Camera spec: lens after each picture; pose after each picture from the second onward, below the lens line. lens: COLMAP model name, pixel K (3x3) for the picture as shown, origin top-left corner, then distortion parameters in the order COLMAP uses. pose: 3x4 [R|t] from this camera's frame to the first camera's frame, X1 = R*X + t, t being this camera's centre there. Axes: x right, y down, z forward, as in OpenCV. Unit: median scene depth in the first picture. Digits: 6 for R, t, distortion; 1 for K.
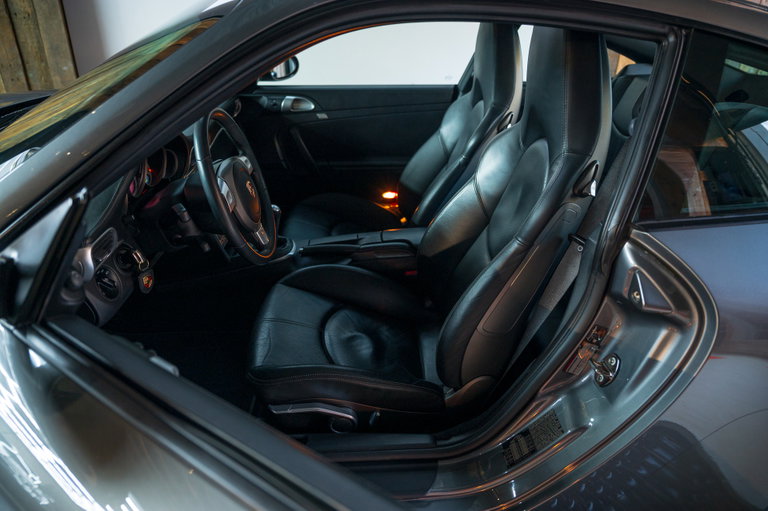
lens RADIAL K [[509.9, 0, 384.0], [0, 509.9, 255.5], [0, 0, 1]] dist [-0.001776, -0.003981]
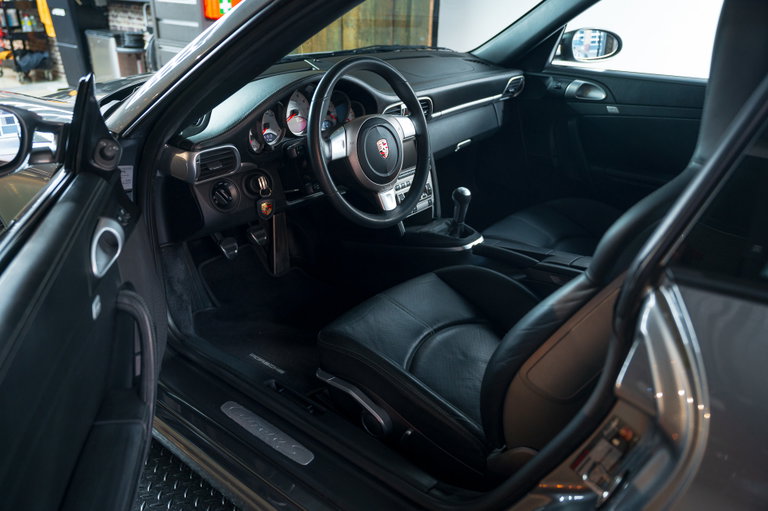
lens RADIAL K [[632.1, 0, 384.0], [0, 632.1, 255.5], [0, 0, 1]] dist [-0.001817, -0.000642]
pose [[0.717322, 0.276941, -0.639337, 0.400099], [-0.316976, 0.946866, 0.054513, -0.004450], [0.620463, 0.163552, 0.766992, 0.100786]]
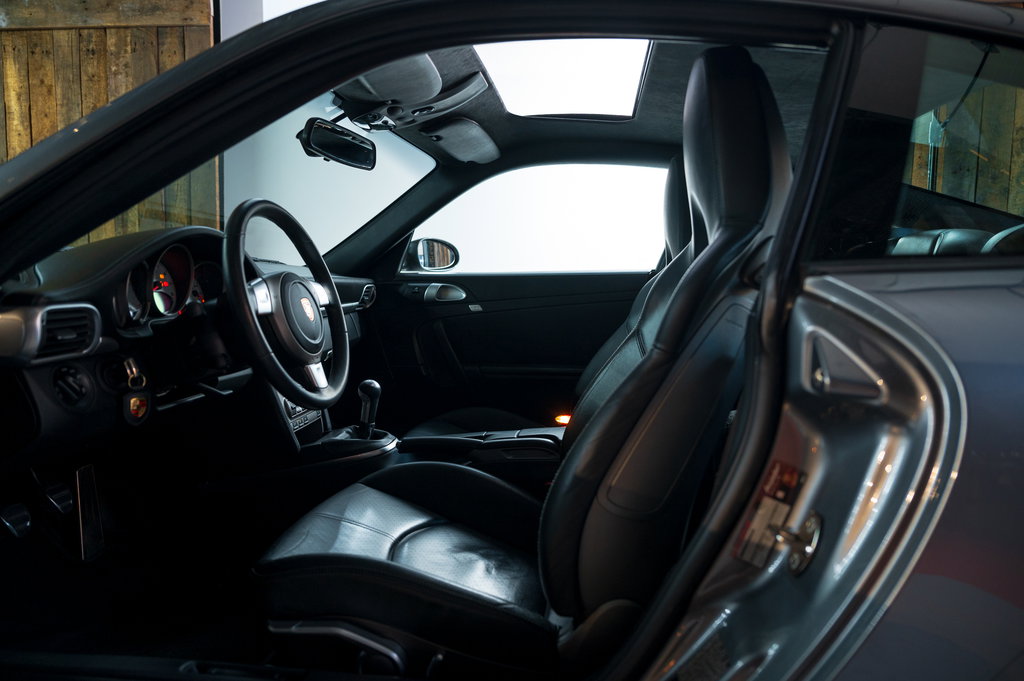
lens RADIAL K [[679.9, 0, 512.0], [0, 679.9, 340.5], [0, 0, 1]] dist [-0.001776, -0.003981]
pose [[0.982789, 0.000980, -0.184726, 0.159531], [-0.070163, 0.927031, -0.368363, 0.190028], [0.170886, 0.374984, 0.911145, 0.119974]]
